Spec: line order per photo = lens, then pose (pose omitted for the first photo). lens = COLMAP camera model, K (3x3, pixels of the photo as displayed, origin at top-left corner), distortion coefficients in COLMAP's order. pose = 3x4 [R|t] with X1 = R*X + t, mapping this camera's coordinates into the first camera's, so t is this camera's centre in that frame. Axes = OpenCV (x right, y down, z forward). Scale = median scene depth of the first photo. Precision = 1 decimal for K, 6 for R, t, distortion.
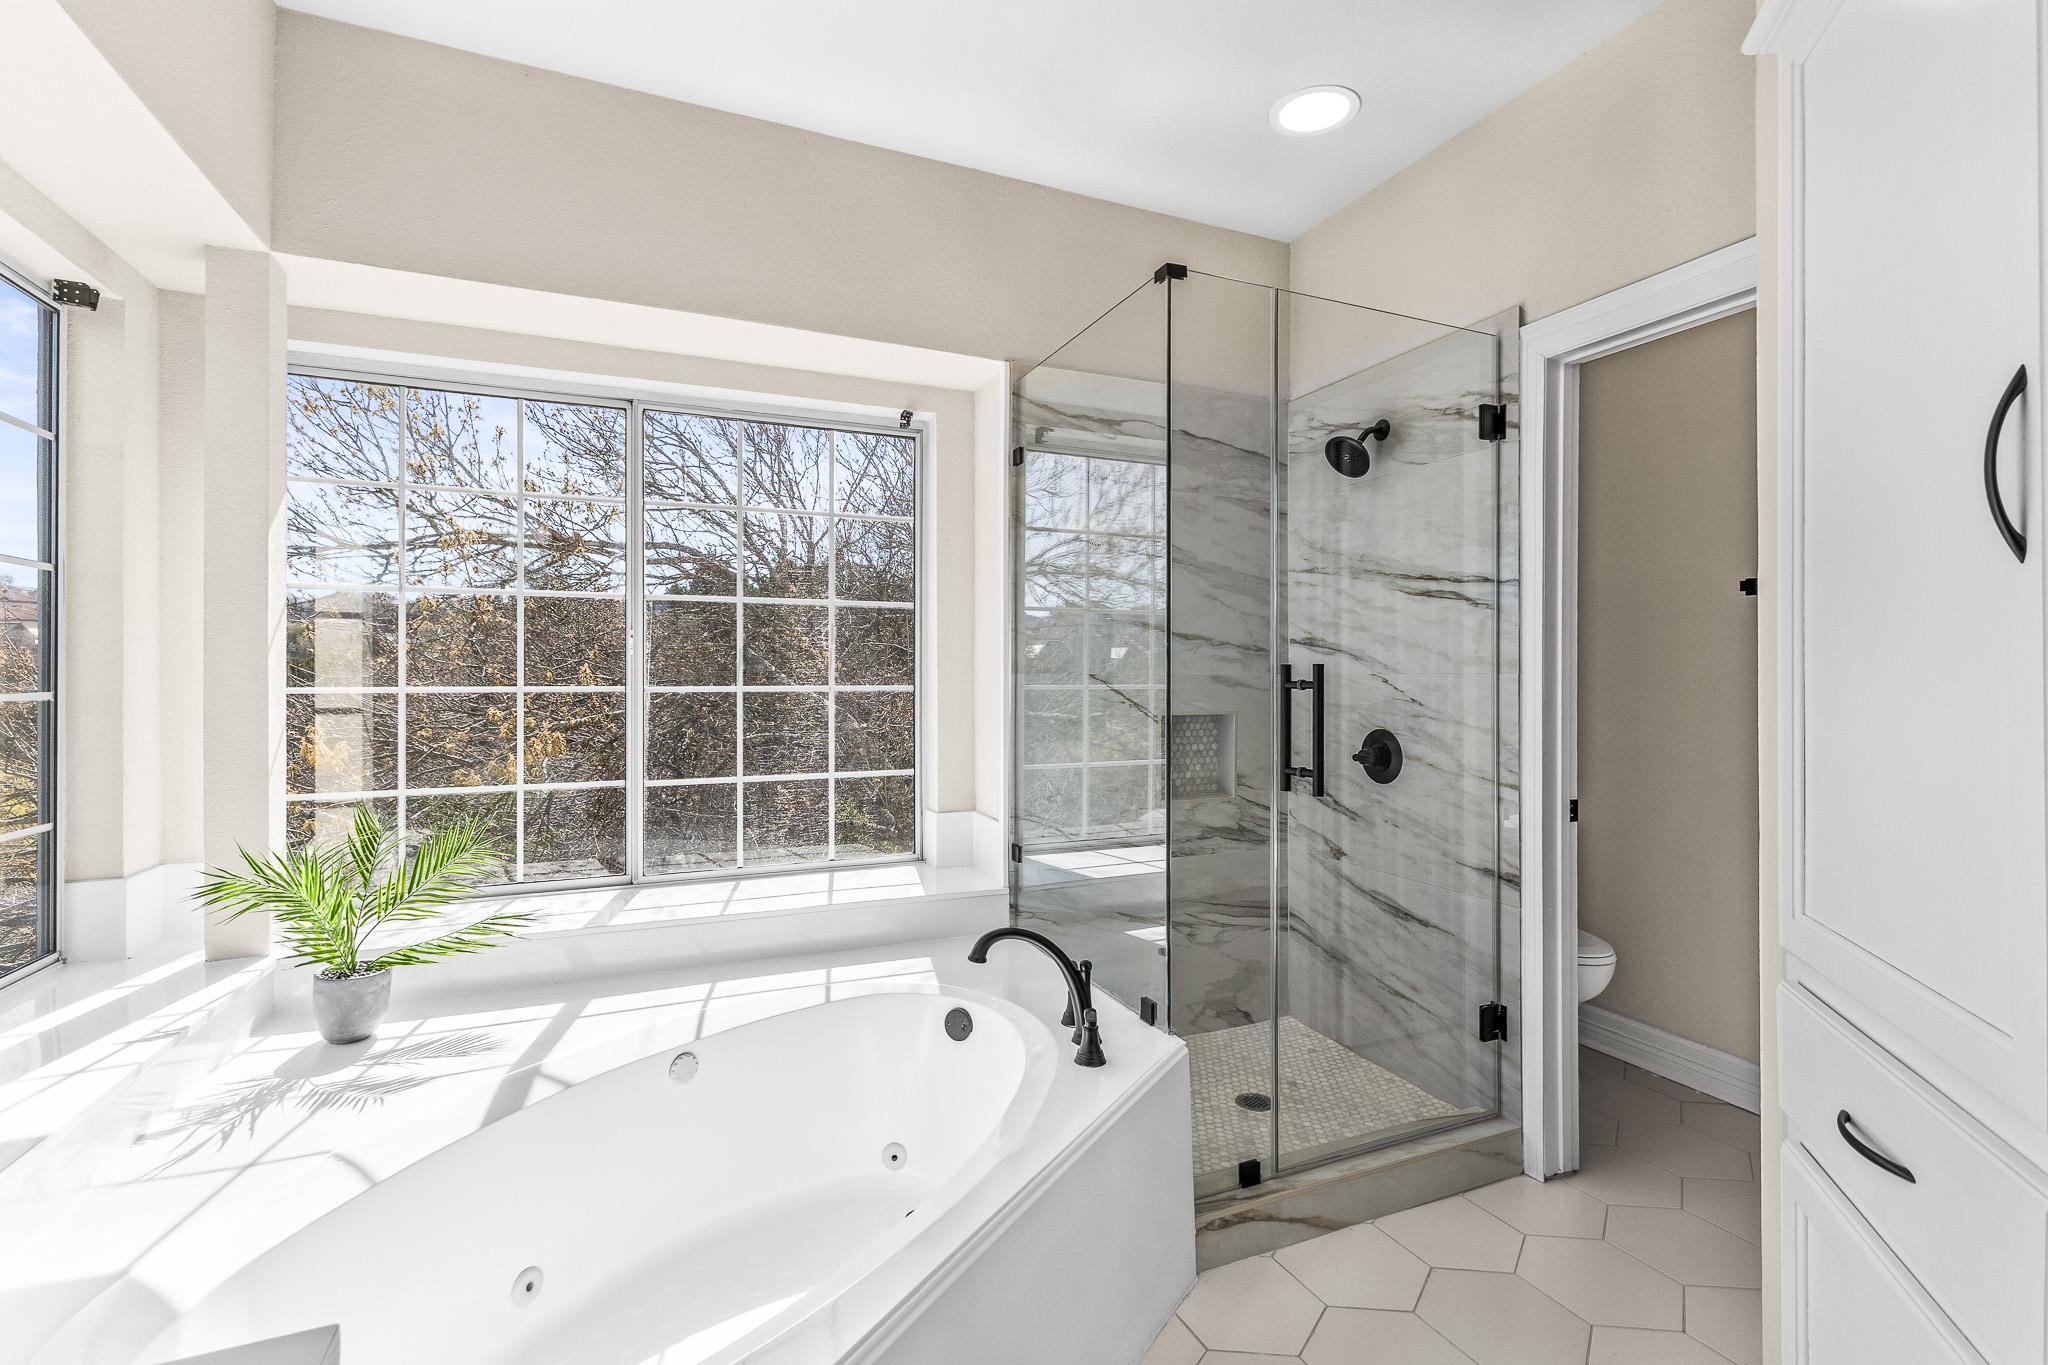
lens RADIAL K [[874.8, 0, 1024.0], [0, 874.8, 682.5], [0, 0, 1]] dist [0.002271, 0.000696]
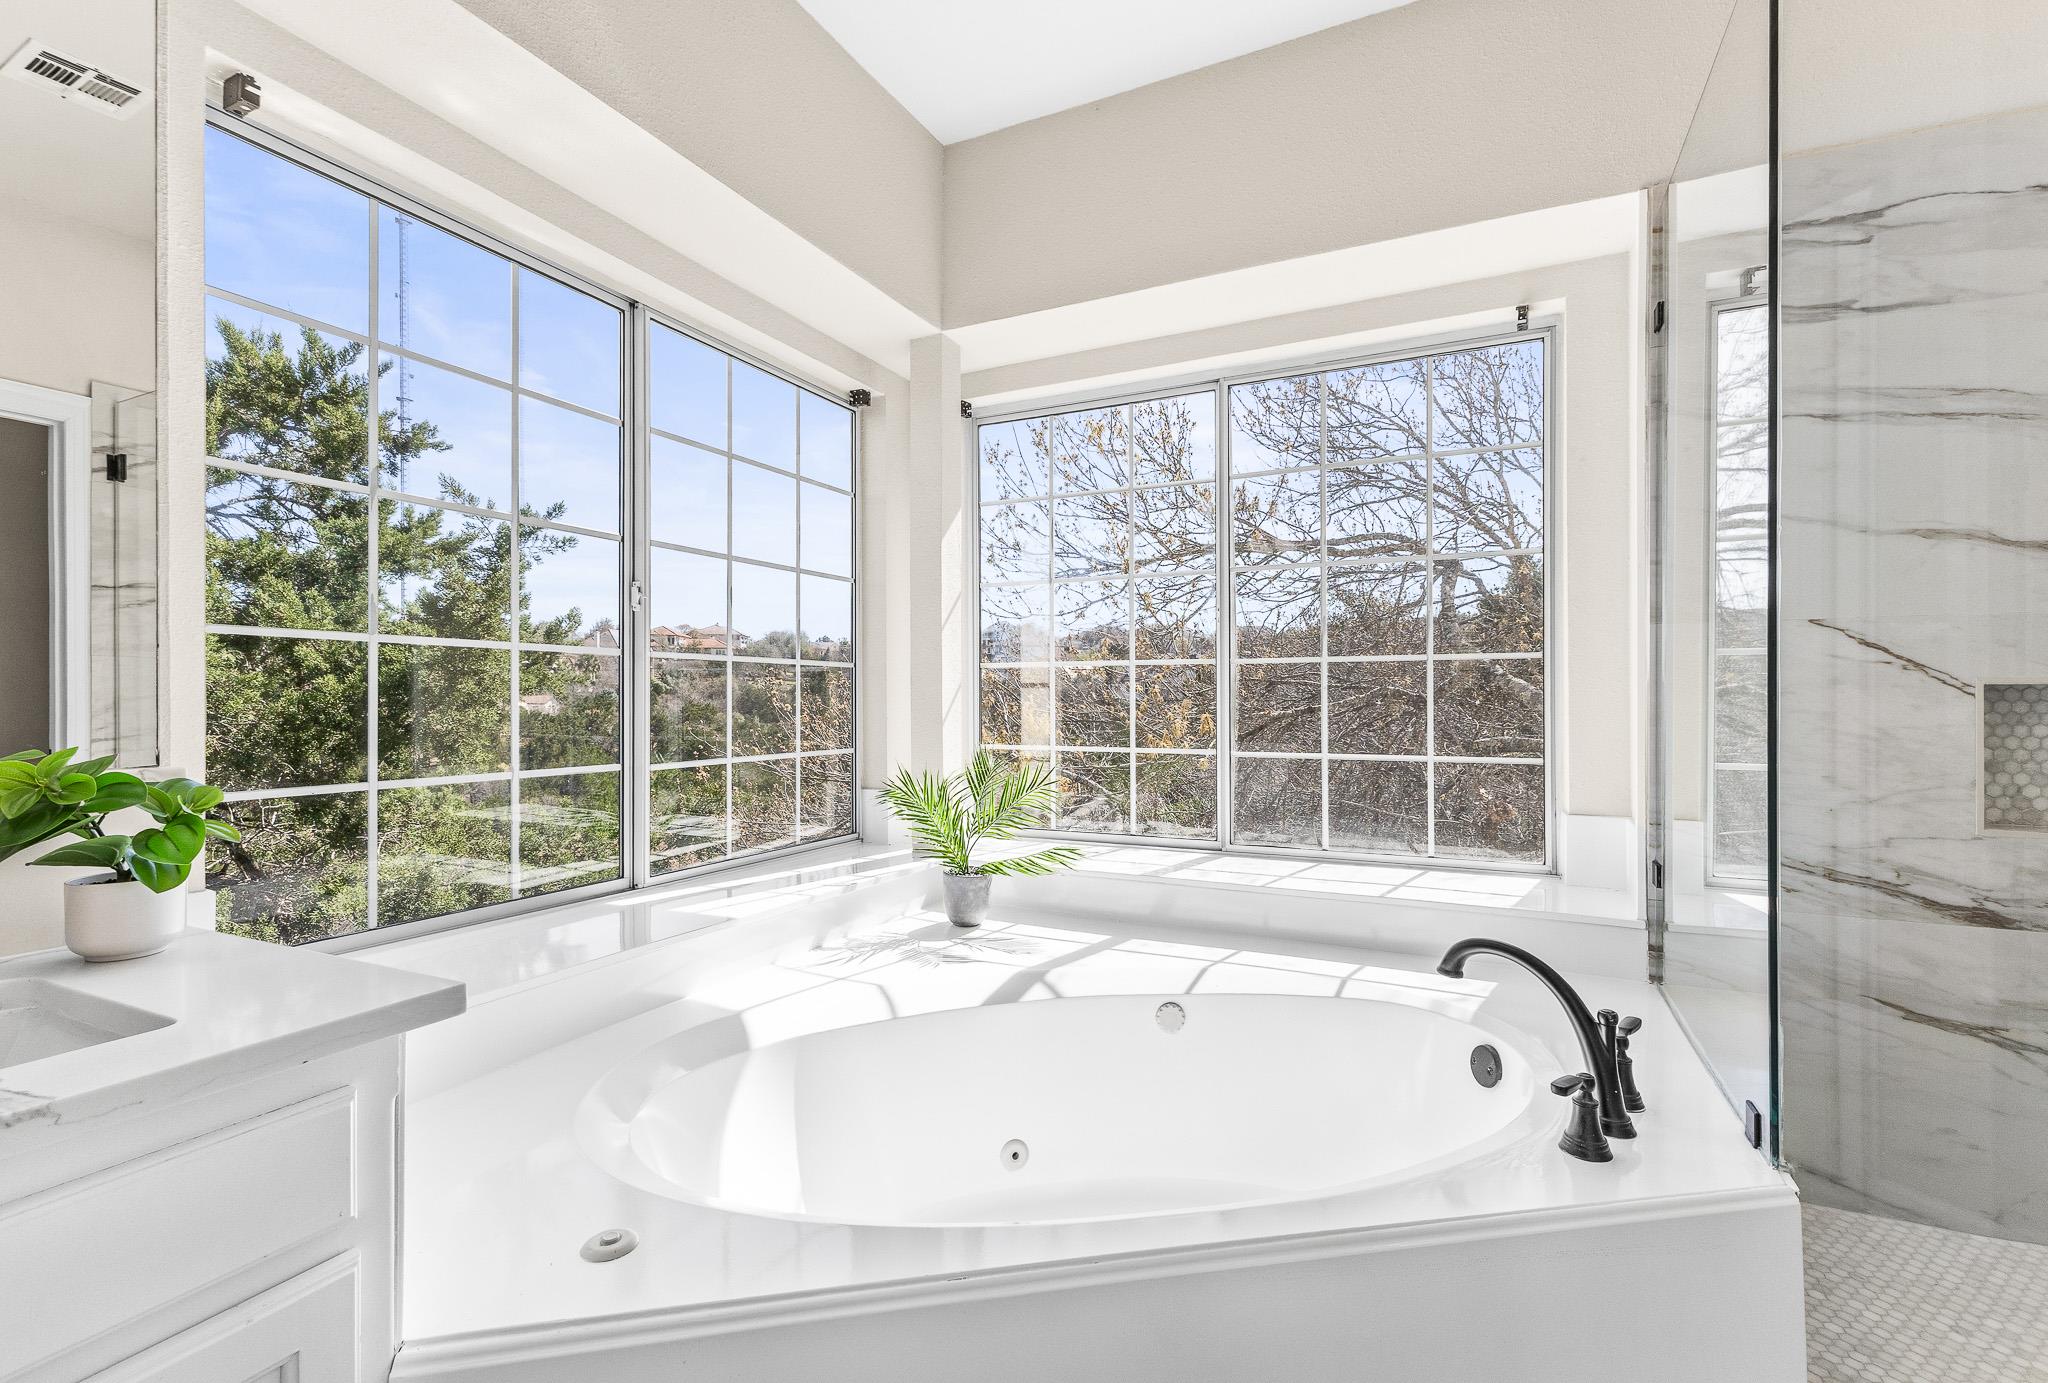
lens RADIAL K [[895.0, 0, 1024.0], [0, 895.0, 691.5], [0, 0, 1]] dist [-0.000492, 0.000471]
pose [[0.673347, 0.000167, -0.739326, 0.251895], [-0.000774, 1.000000, -0.000479, 0.064596], [0.739326, 0.000895, 0.673347, 0.176625]]
